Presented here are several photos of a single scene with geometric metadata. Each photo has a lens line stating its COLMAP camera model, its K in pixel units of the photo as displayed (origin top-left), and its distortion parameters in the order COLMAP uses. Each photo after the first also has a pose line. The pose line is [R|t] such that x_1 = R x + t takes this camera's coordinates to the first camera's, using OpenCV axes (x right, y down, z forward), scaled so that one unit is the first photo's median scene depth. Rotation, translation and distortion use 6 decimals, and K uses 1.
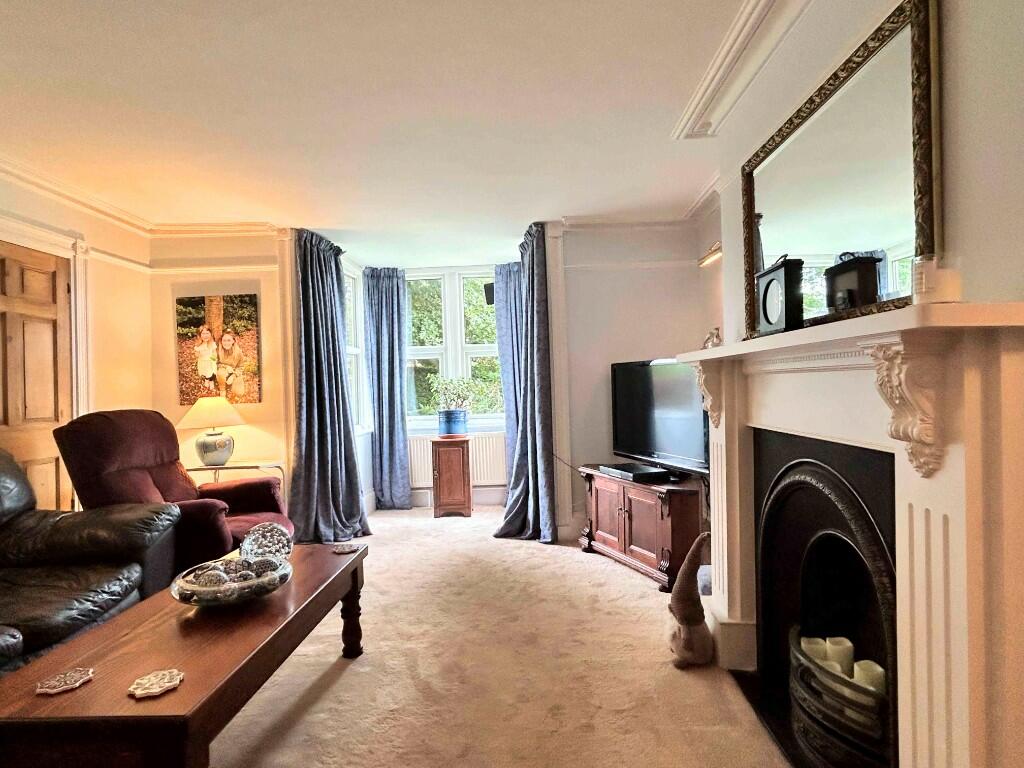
lens RADIAL K [[549.2, 0, 512.0], [0, 549.2, 384.0], [0, 0, 1]] dist [-0.000194, 0.000365]
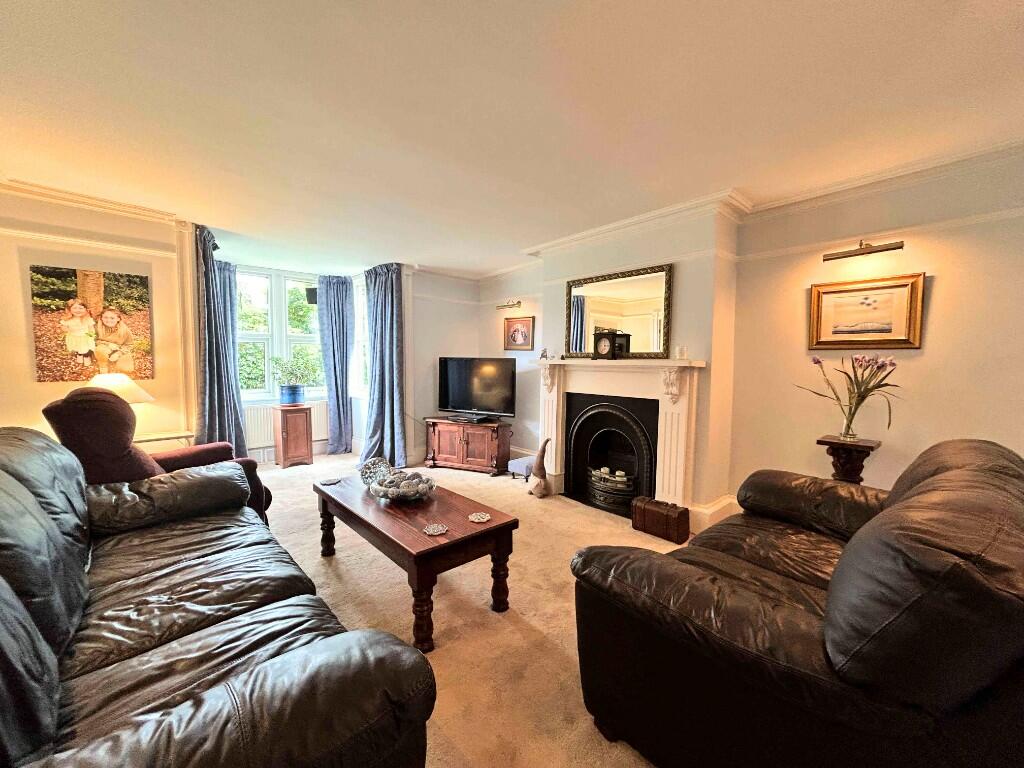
lens RADIAL K [[409.1, 0, 512.0], [0, 409.1, 384.0], [0, 0, 1]] dist [0.000921, 0.000184]
pose [[0.718126, -0.004119, 0.695901, -0.511797], [-0.031830, 0.998742, 0.038757, -0.010268], [-0.695185, -0.049983, 0.717091, -0.061204]]
